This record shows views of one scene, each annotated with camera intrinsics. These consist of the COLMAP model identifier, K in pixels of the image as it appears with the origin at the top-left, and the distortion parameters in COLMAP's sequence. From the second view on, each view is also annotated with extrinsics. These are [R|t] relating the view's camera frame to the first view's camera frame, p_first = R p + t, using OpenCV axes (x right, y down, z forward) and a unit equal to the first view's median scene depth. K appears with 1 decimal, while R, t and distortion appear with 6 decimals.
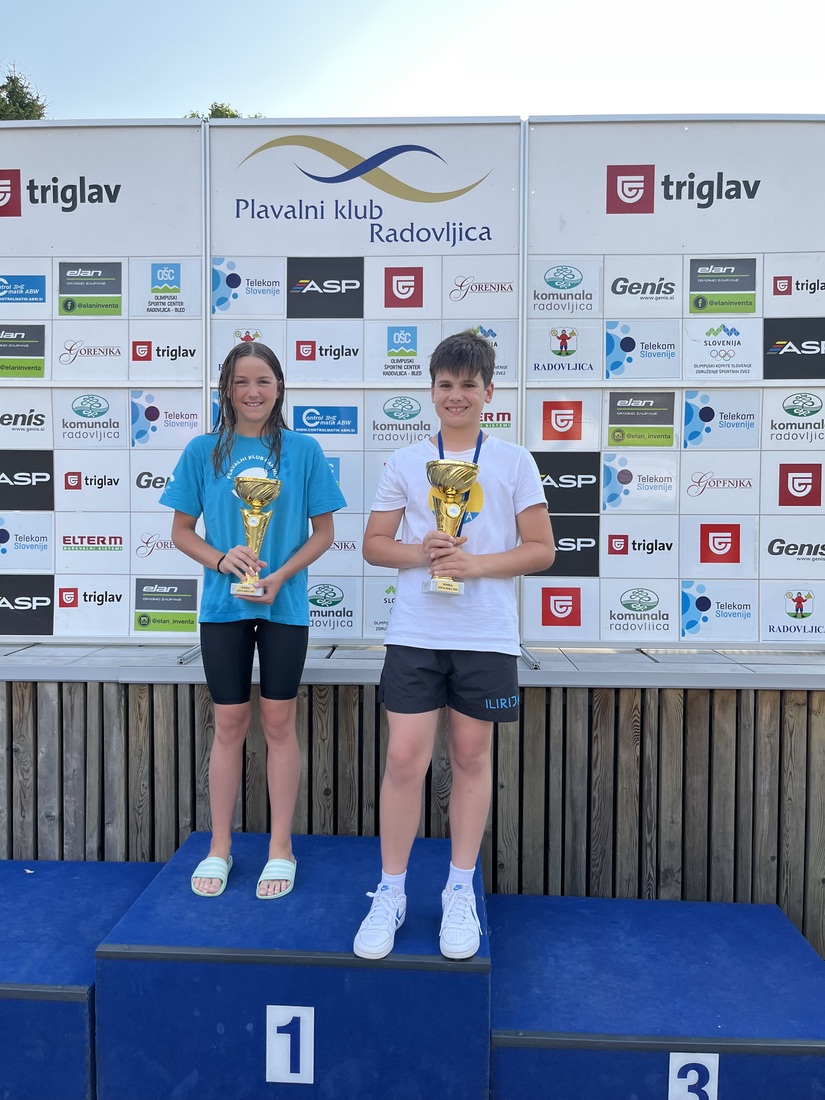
lens RADIAL K [[867.8, 0, 407.5], [0, 867.8, 529.7], [0, 0, 1]] dist [0.053784, -0.084276]
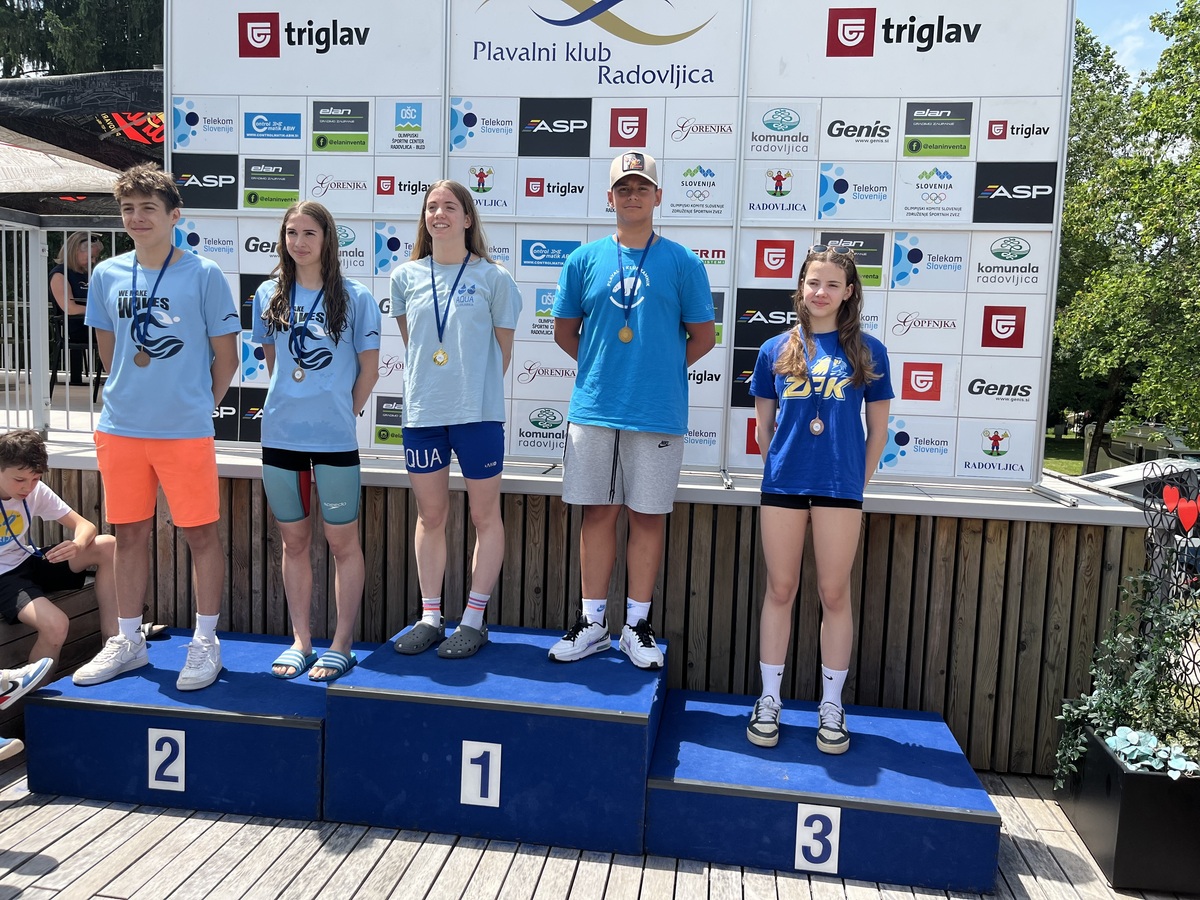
lens RADIAL K [[946.7, 0, 608.4], [0, 946.7, 442.3], [0, 0, 1]] dist [0.053784, -0.084276]
pose [[0.994878, 0.040168, -0.092757, 0.094791], [-0.034177, 0.997280, 0.065297, 0.026909], [0.095128, -0.061792, 0.993545, -0.169876]]
